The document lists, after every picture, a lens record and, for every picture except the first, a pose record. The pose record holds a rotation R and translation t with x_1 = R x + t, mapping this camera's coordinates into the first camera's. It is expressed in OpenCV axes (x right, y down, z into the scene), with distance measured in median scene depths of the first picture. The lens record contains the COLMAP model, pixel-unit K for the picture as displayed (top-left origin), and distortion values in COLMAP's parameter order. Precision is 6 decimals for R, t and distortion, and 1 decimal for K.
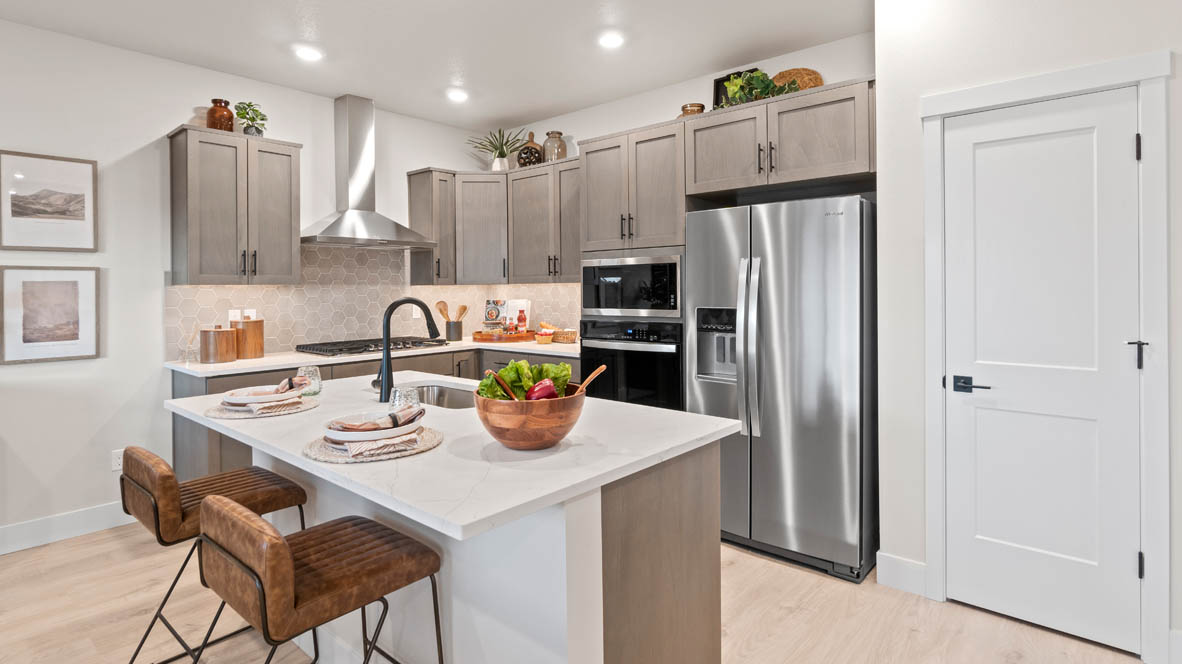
lens RADIAL K [[595.9, 0, 585.3], [0, 595.9, 288.6], [0, 0, 1]] dist [-0.004987, 0.000026]
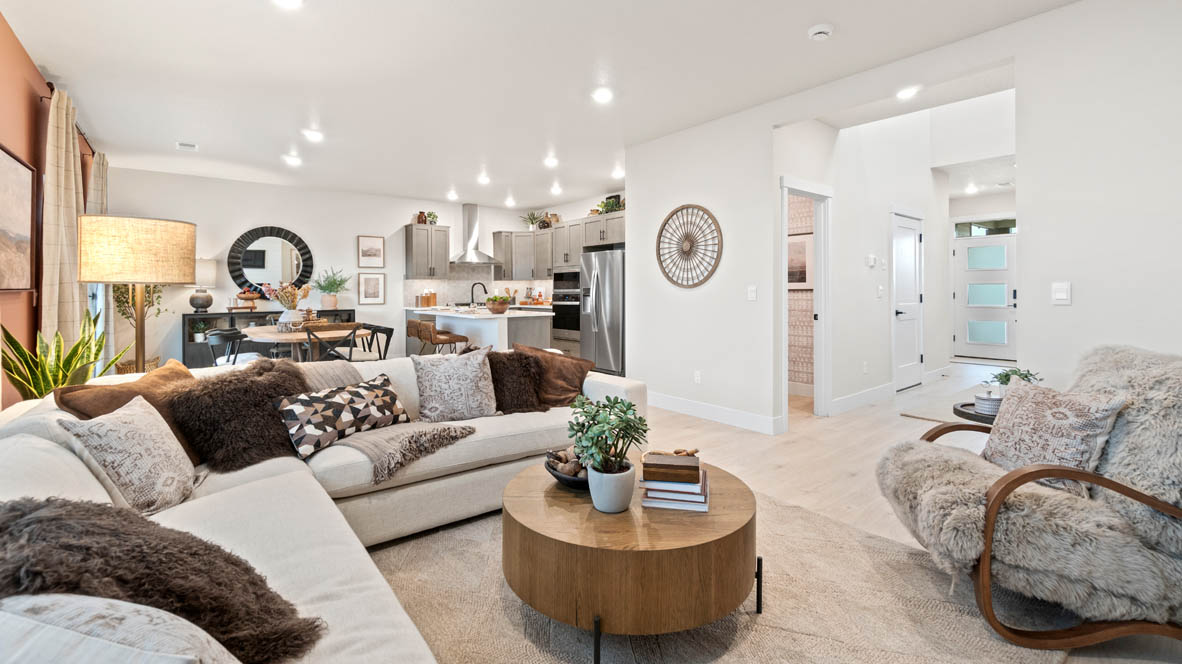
lens RADIAL K [[522.8, 0, 593.7], [0, 522.8, 289.9], [0, 0, 1]] dist [-0.000428, -0.000193]
pose [[0.984713, 0.005567, -0.174095, 0.591607], [-0.005554, 0.999984, 0.000566, 0.035975], [0.174095, 0.000409, 0.984729, -1.248152]]
